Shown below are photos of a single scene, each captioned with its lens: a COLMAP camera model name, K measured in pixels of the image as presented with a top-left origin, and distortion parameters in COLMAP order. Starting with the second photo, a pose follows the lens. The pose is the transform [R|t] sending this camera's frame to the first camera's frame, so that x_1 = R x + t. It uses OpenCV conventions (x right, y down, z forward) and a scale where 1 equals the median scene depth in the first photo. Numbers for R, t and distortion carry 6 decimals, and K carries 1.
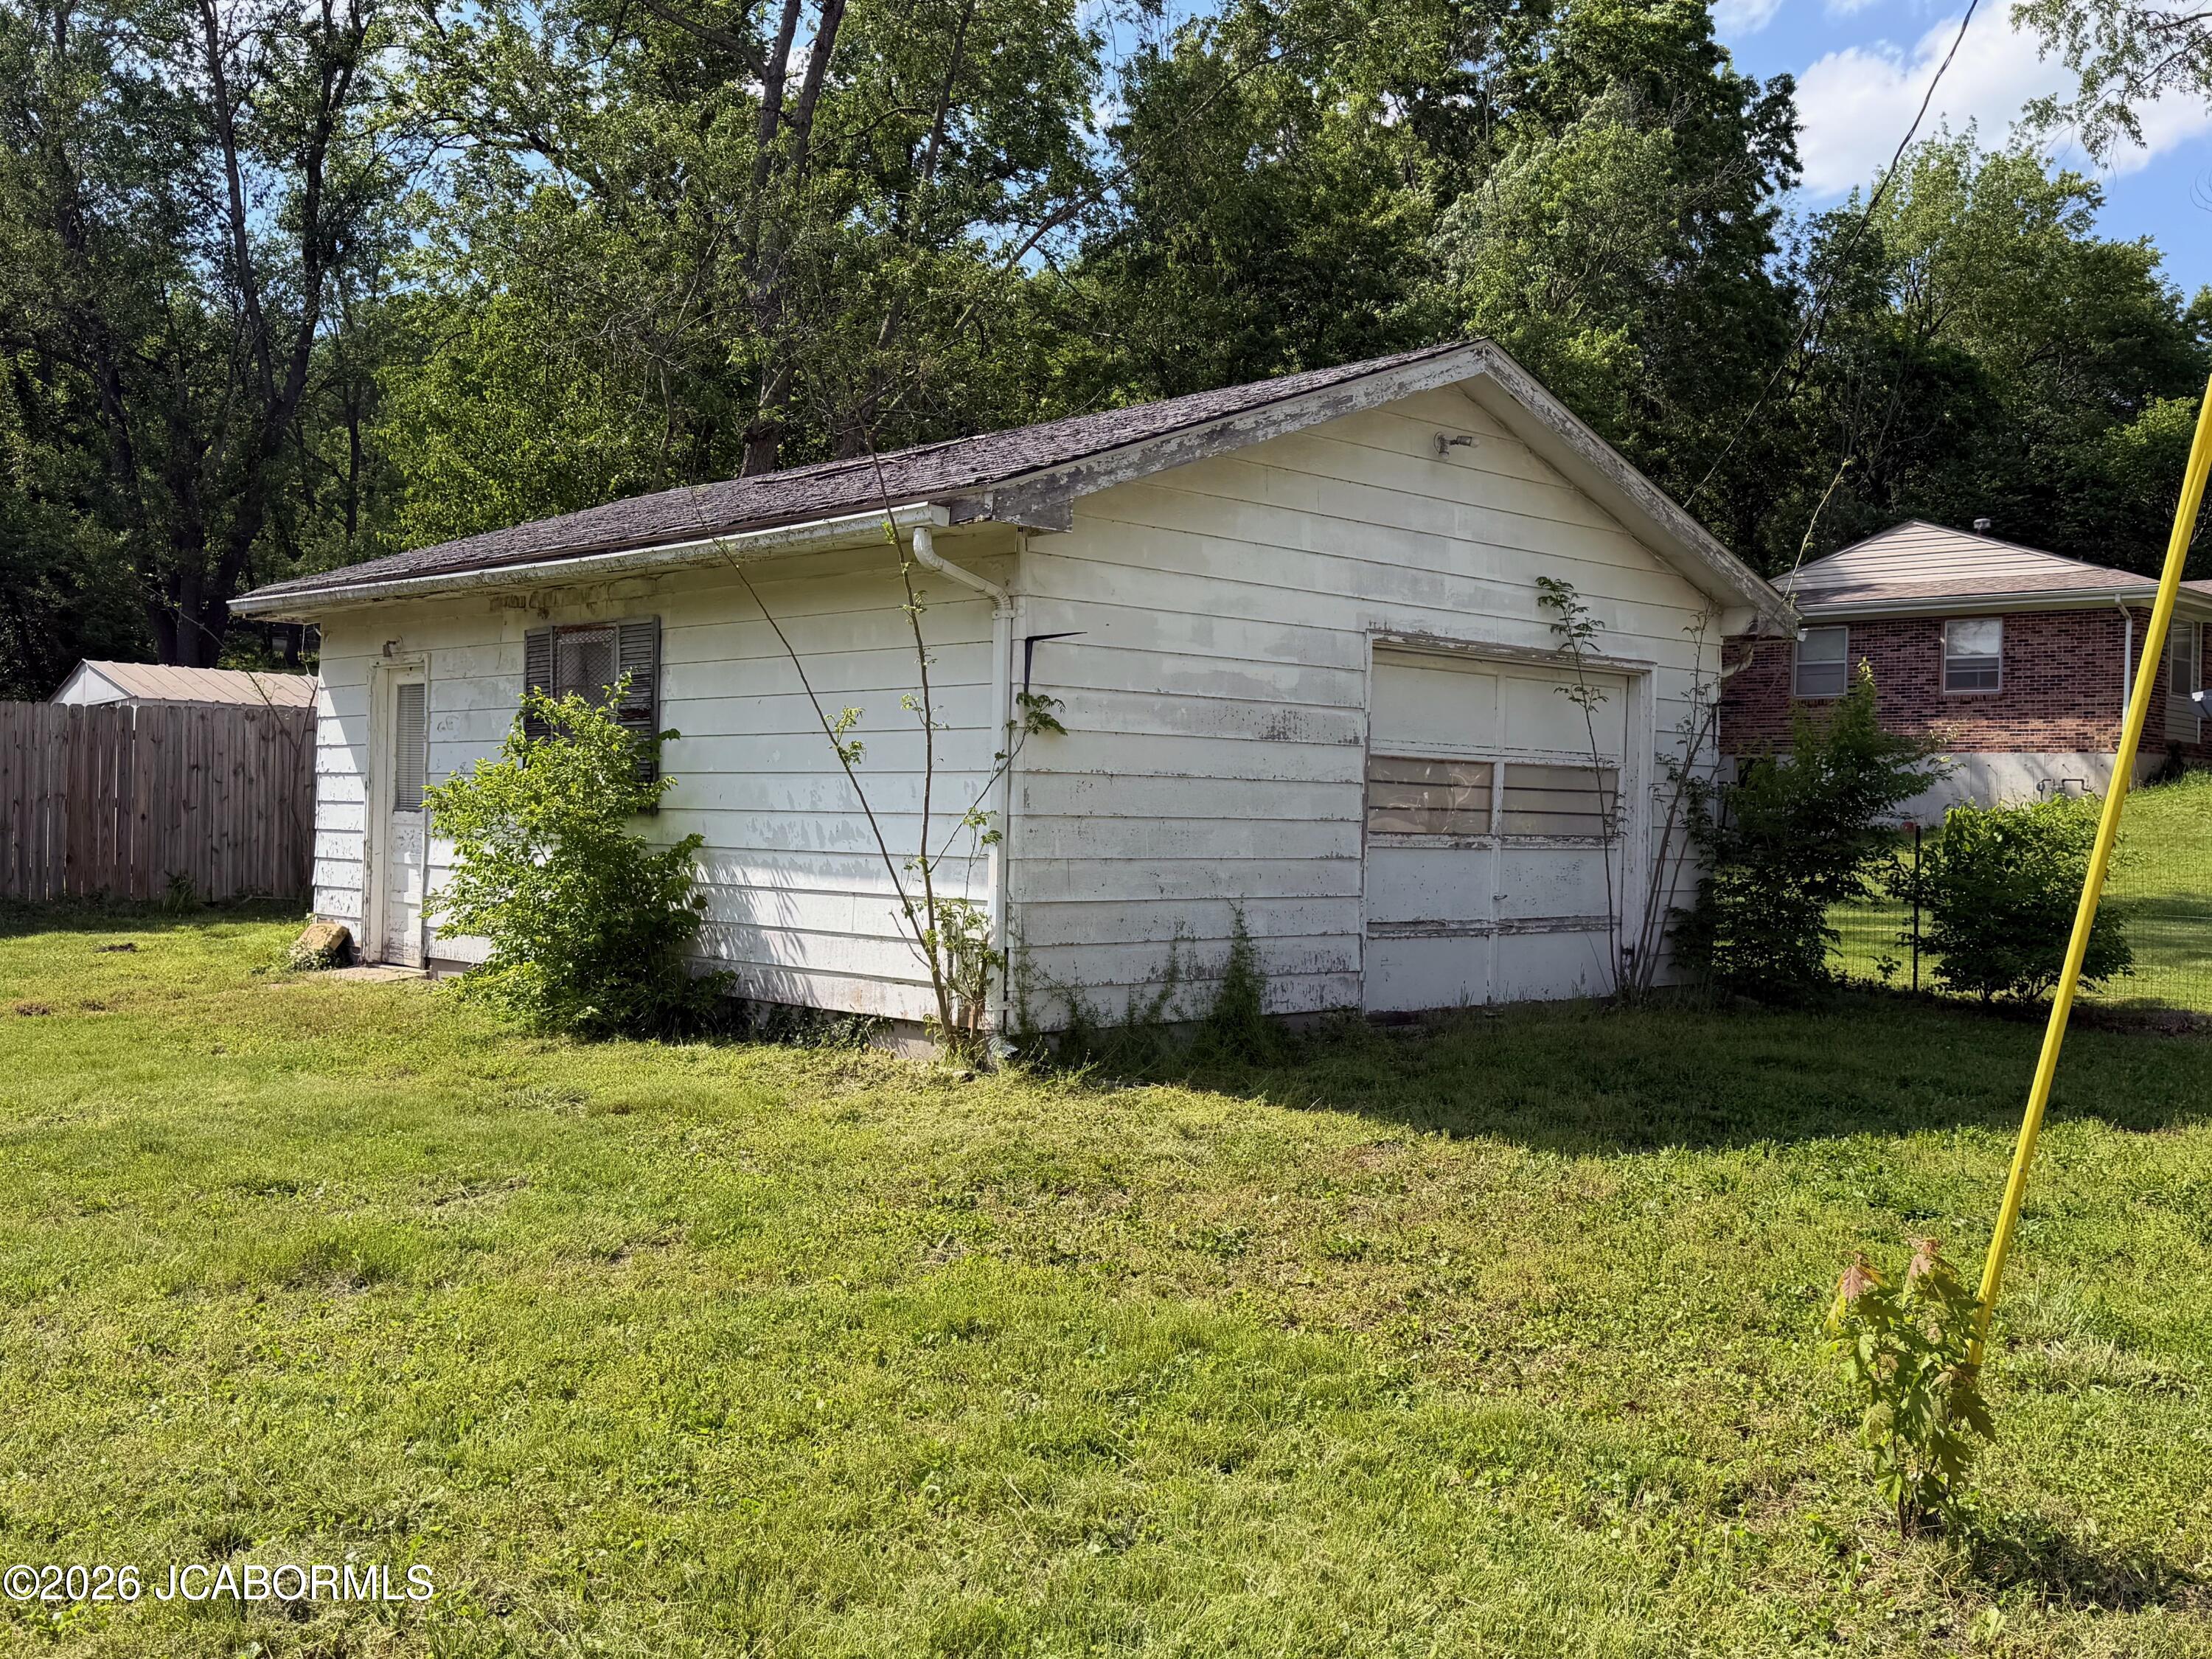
lens RADIAL K [[2076.0, 0, 1106.0], [0, 2076.0, 830.6], [0, 0, 1]] dist [0.001184, 0.000000]
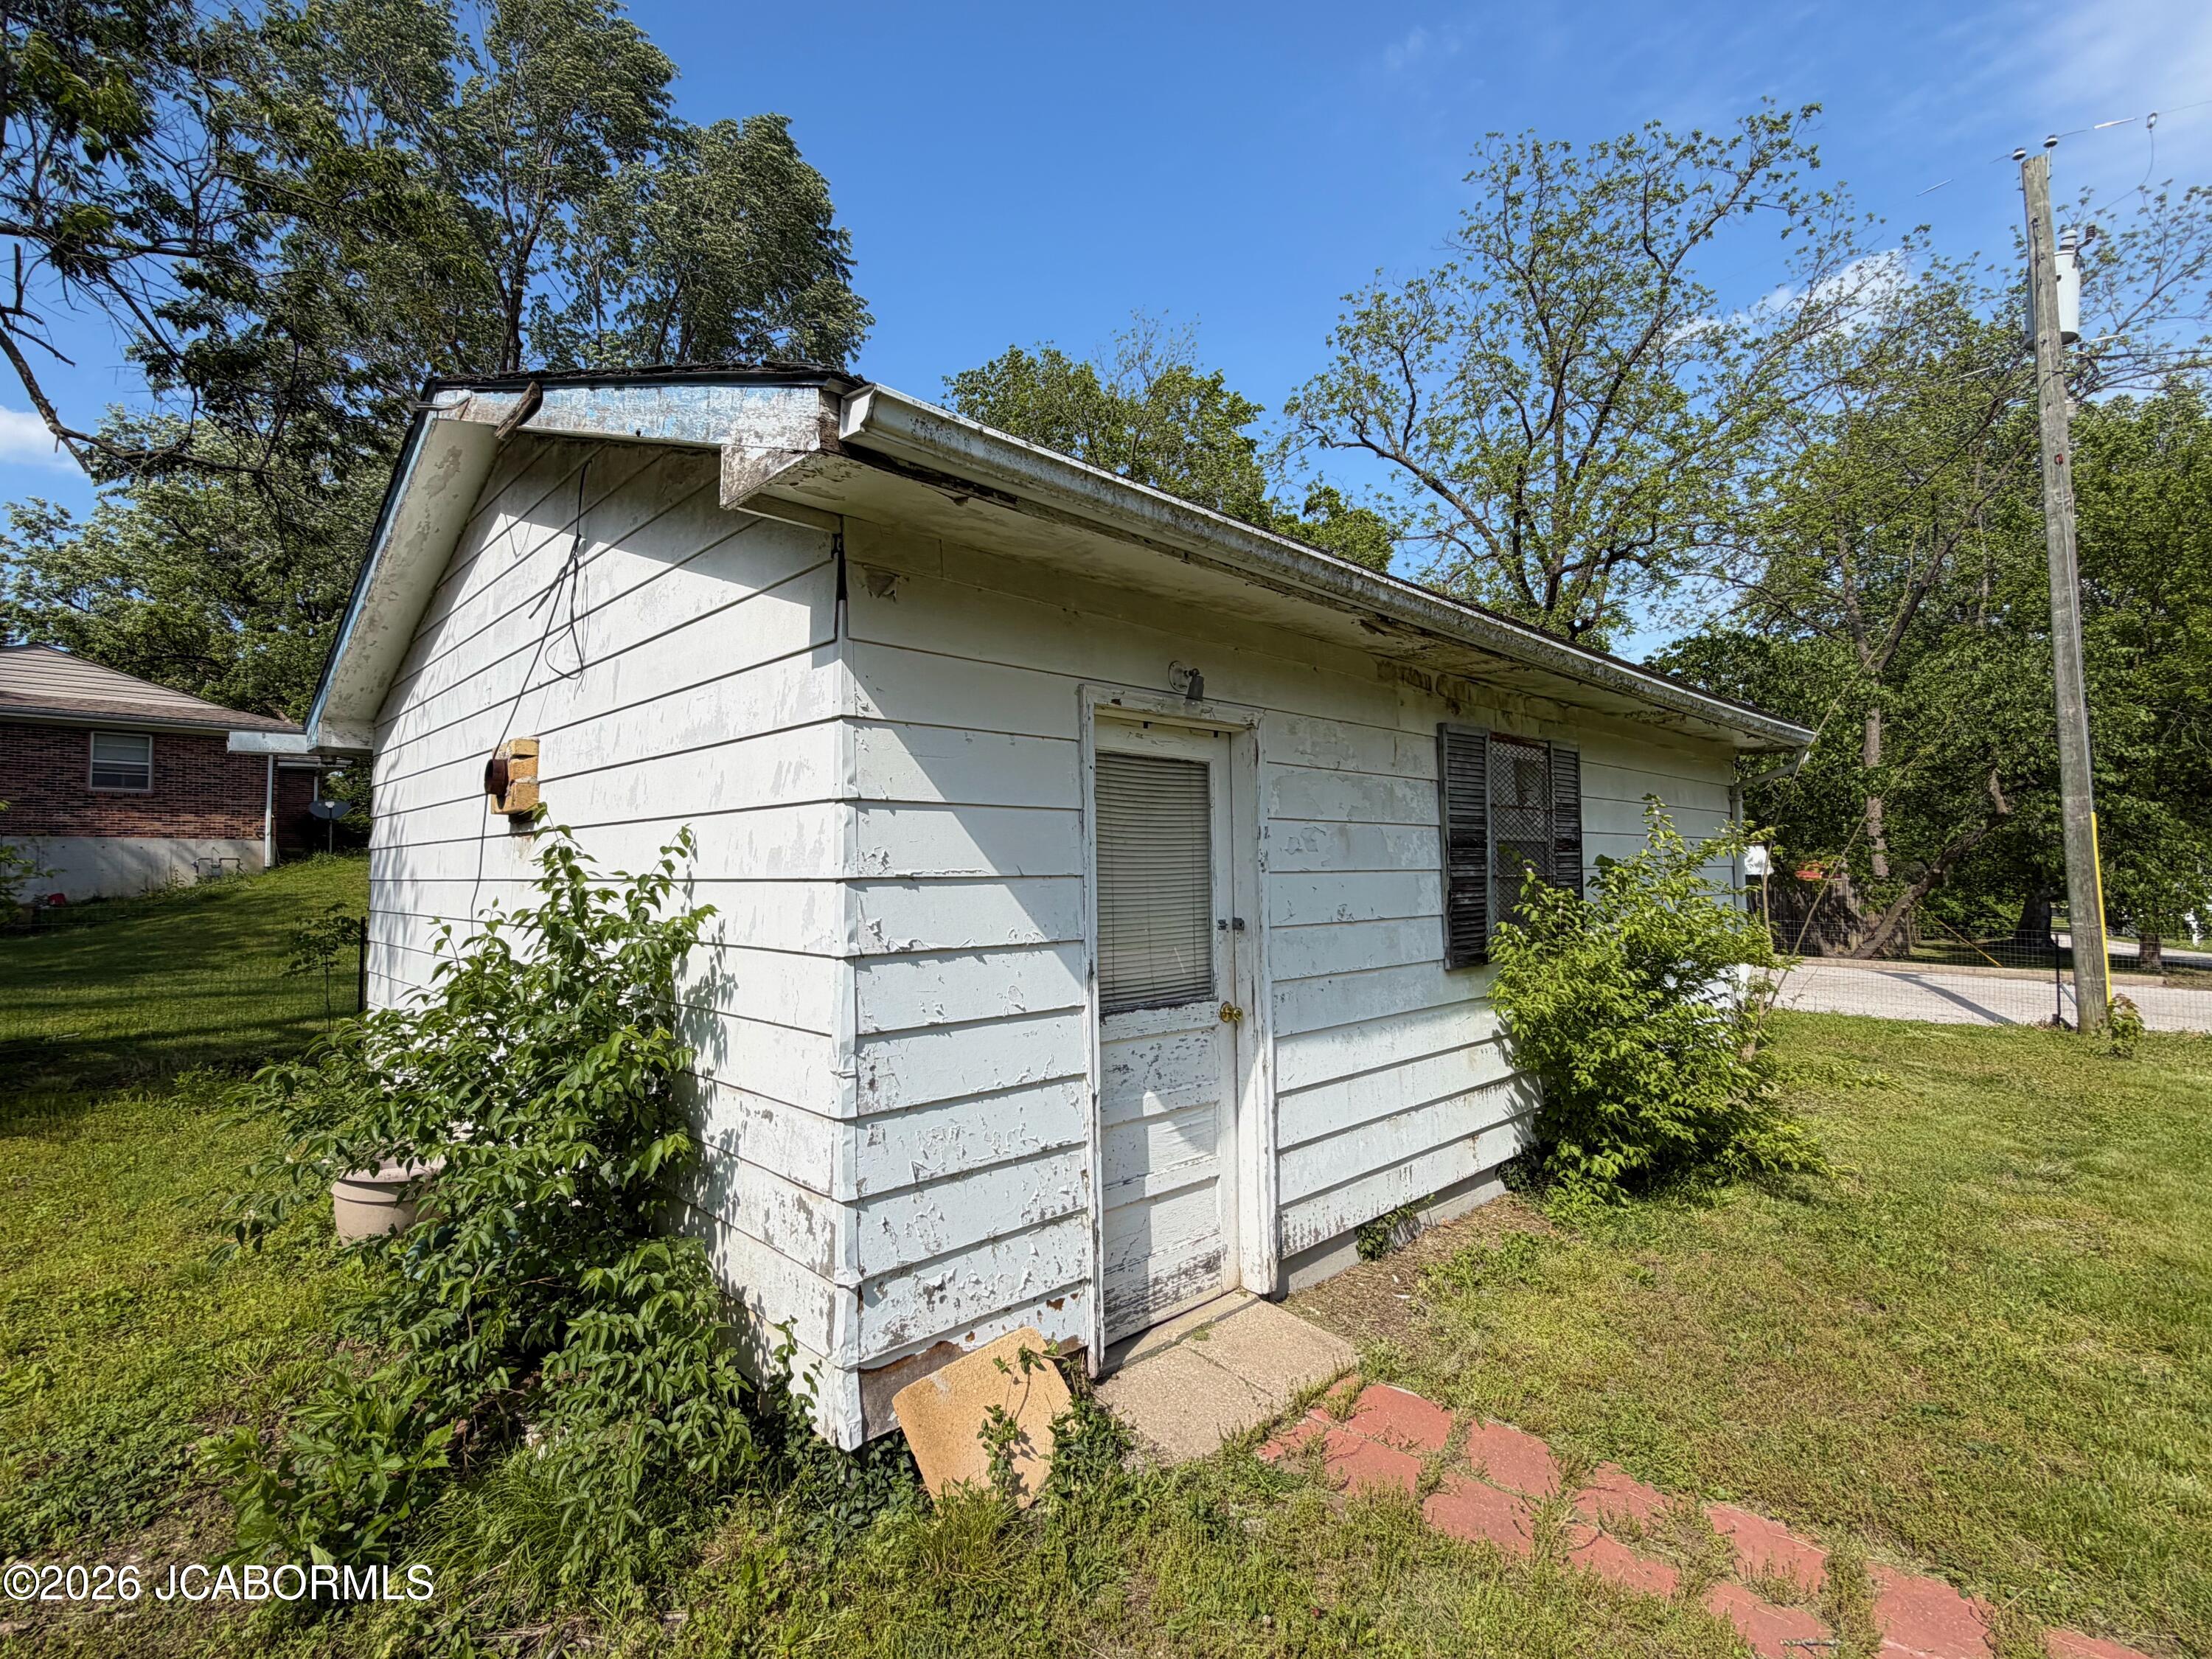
lens RADIAL K [[1039.1, 0, 1105.3], [0, 1039.1, 825.4], [0, 0, 1]] dist [0.000566, 0.000021]
pose [[0.010038, 0.033333, 0.999394, -0.227999], [0.009575, 0.999395, -0.033429, -0.017544], [-0.999904, 0.009905, 0.009712, 0.387625]]
